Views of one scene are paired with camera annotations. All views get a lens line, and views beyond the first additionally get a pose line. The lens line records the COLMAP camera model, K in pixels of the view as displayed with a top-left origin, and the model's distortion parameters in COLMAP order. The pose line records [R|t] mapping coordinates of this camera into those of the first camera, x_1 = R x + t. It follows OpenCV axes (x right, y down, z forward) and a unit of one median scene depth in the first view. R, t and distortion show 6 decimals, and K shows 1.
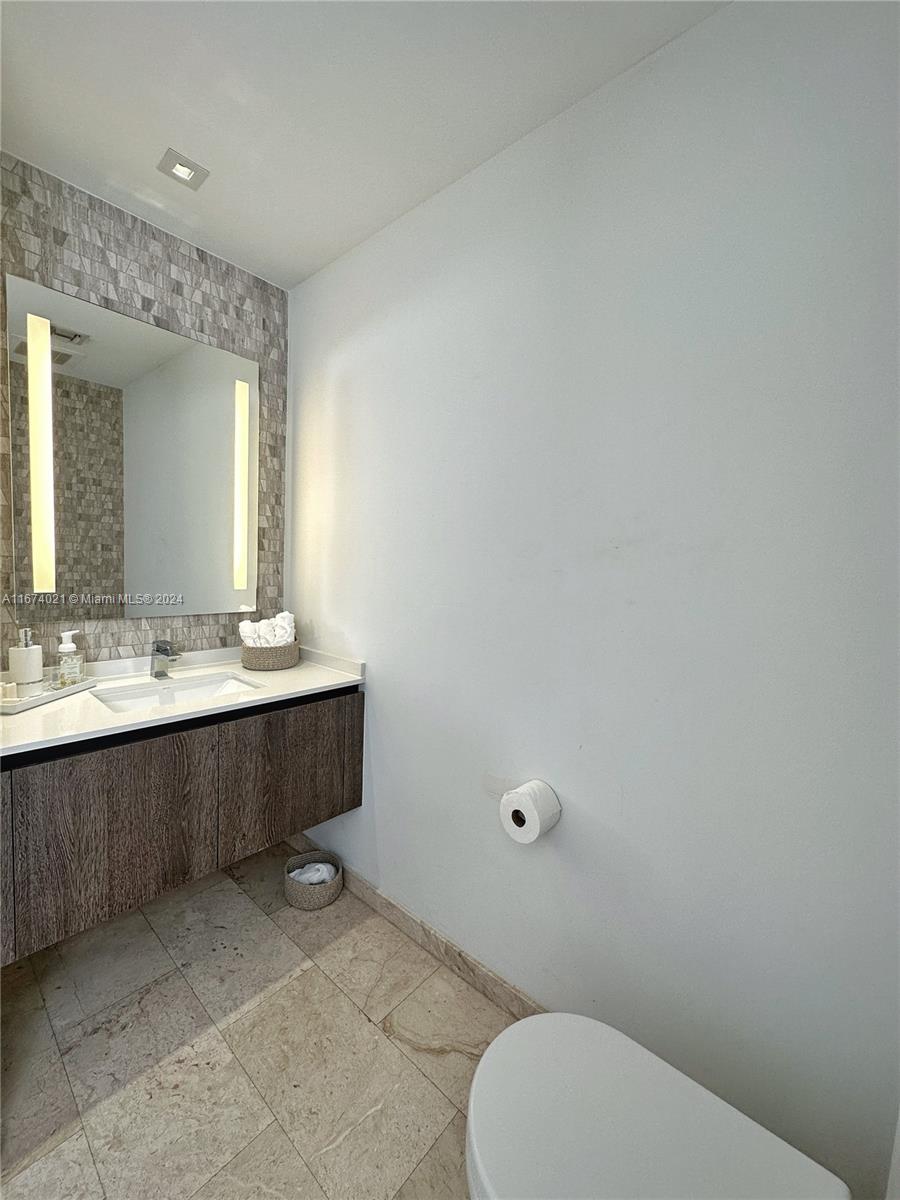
lens RADIAL K [[477.0, 0, 447.3], [0, 477.0, 593.2], [0, 0, 1]] dist [-0.001120, 0.000368]
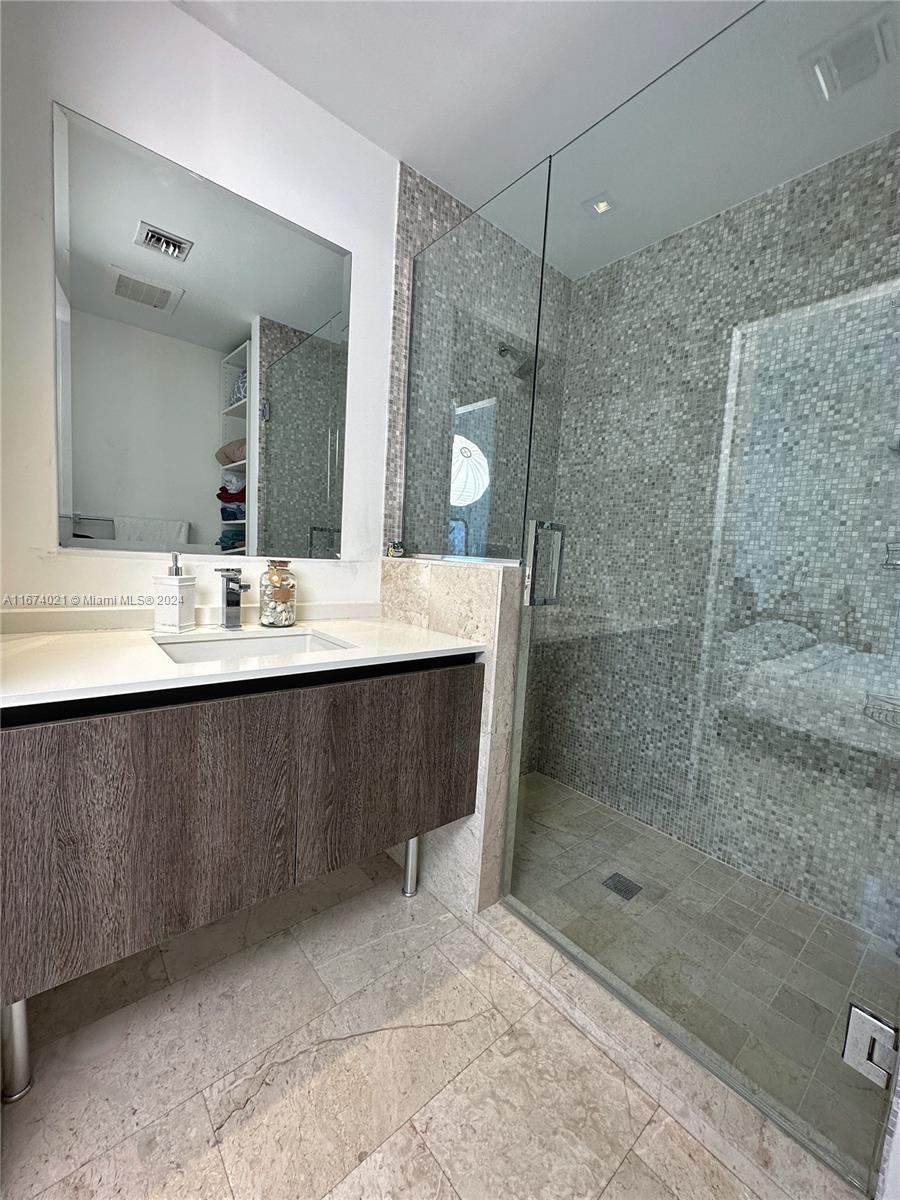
lens RADIAL K [[477.0, 0, 450.4], [0, 477.0, 604.2], [0, 0, 1]] dist [-0.001120, 0.000368]
pose [[0.990165, 0.037214, -0.134866, -0.112514], [-0.032349, 0.998751, 0.038089, 0.087768], [0.136115, -0.033351, 0.990132, 0.321179]]
